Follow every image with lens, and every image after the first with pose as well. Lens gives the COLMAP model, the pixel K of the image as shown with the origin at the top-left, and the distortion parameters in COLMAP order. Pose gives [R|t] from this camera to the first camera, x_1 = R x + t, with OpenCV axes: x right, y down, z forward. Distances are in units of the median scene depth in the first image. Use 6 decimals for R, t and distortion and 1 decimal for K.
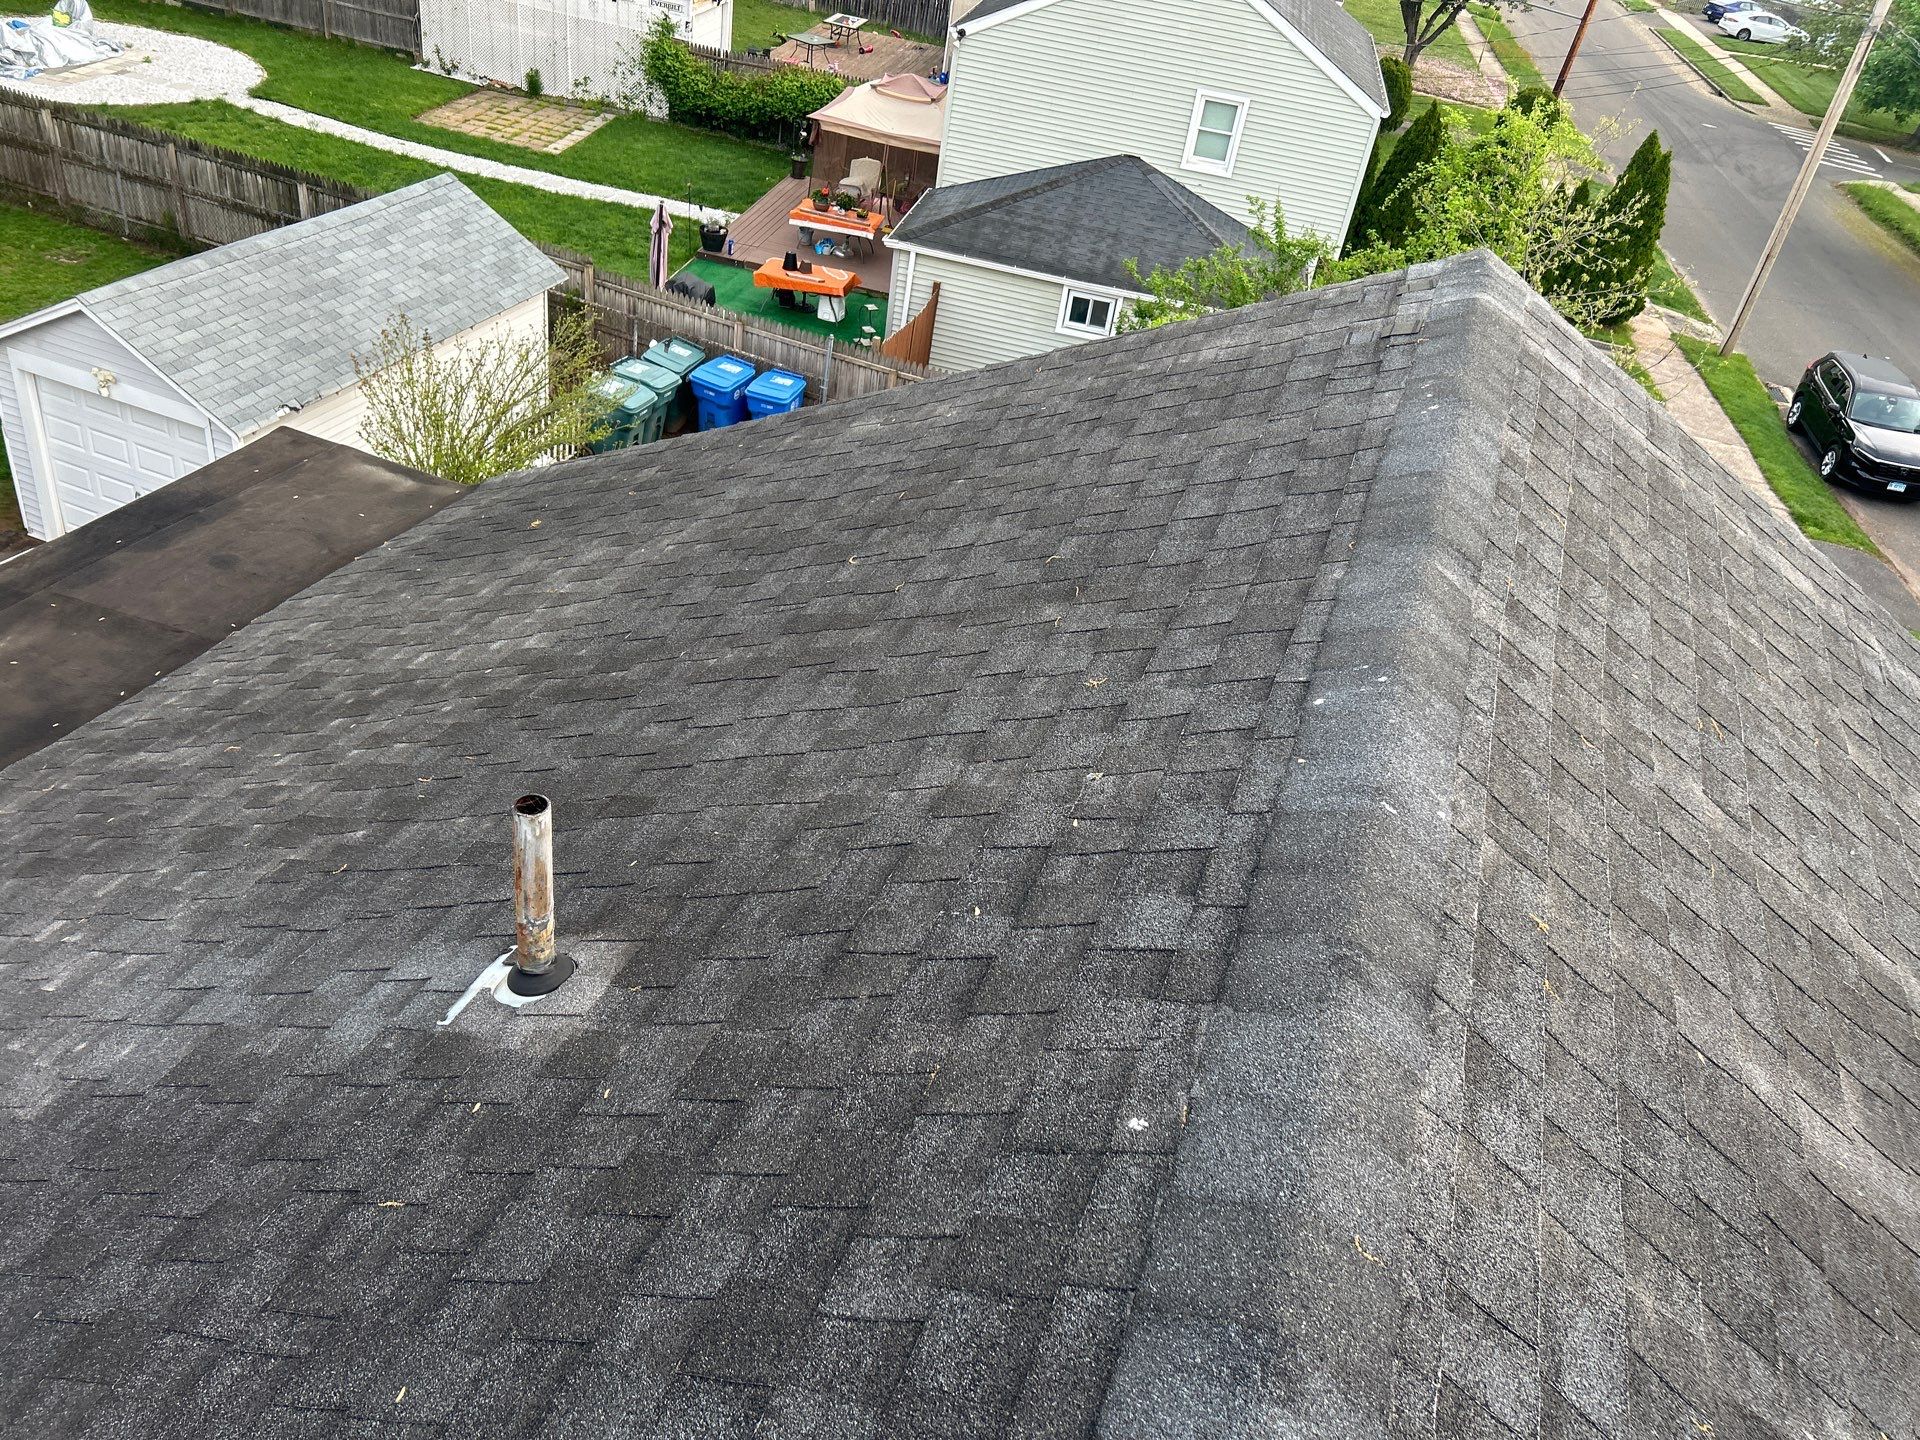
lens RADIAL K [[1452.6, 0, 927.7], [0, 1452.6, 719.6], [0, 0, 1]] dist [0.057464, -0.062808]
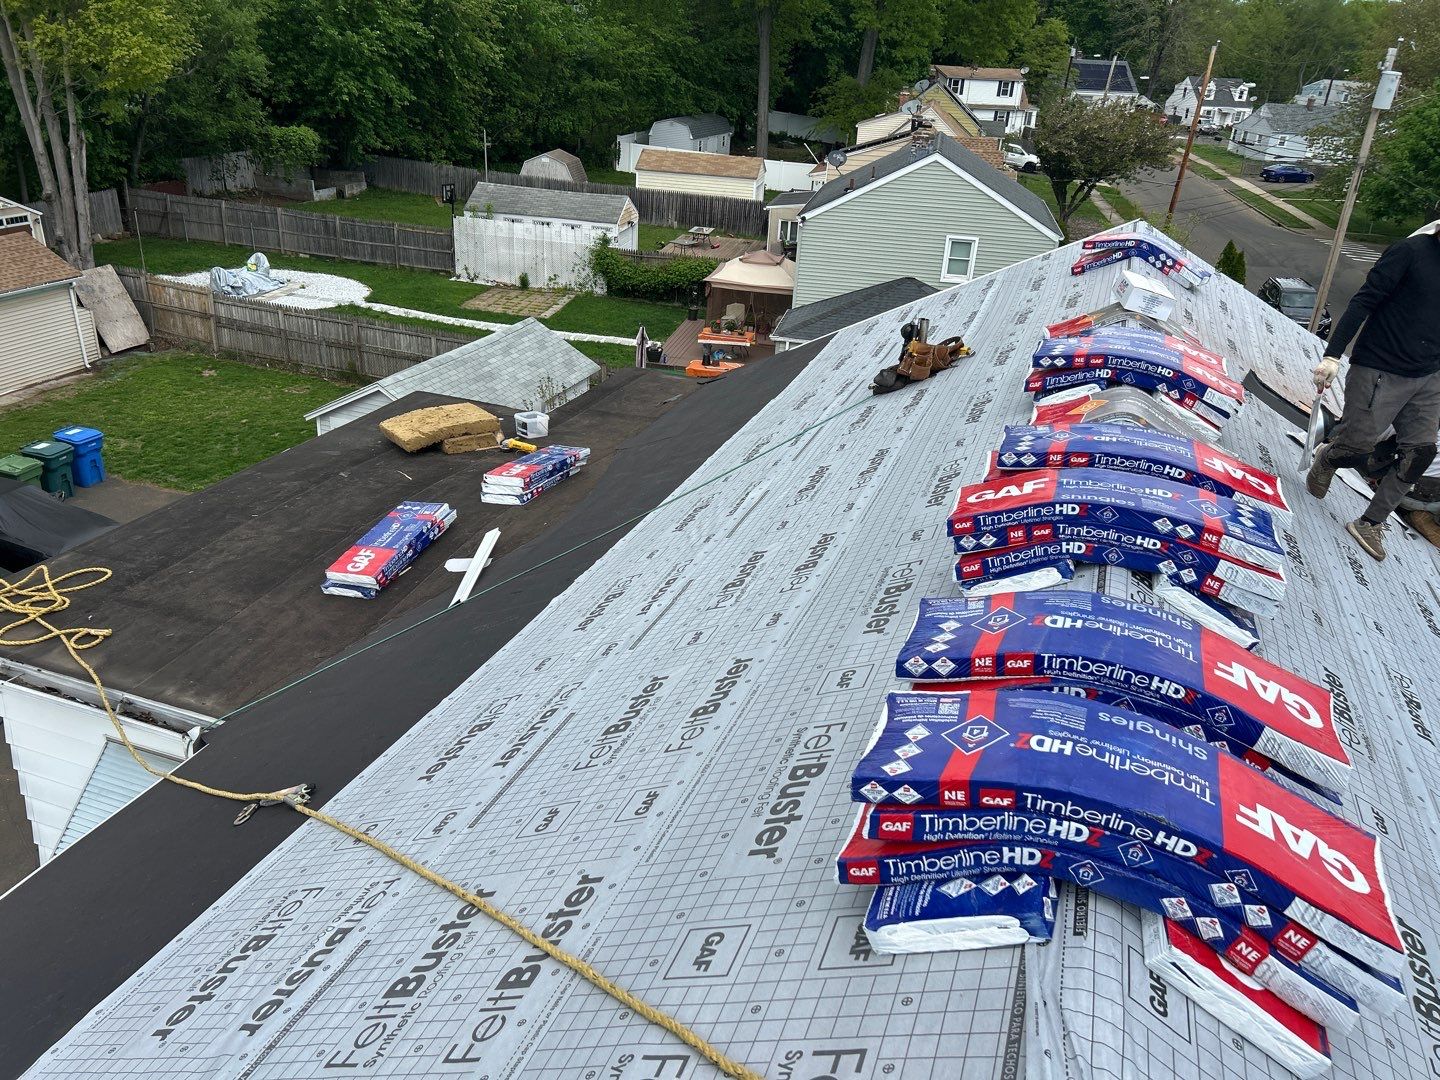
lens RADIAL K [[1081.0, 0, 704.2], [0, 1081.0, 547.4], [0, 0, 1]] dist [0.052588, -0.050183]
pose [[0.995692, -0.085758, -0.035255, -0.058312], [0.078642, 0.982497, -0.168864, 0.080322], [0.049120, 0.165364, 0.985009, -0.134326]]
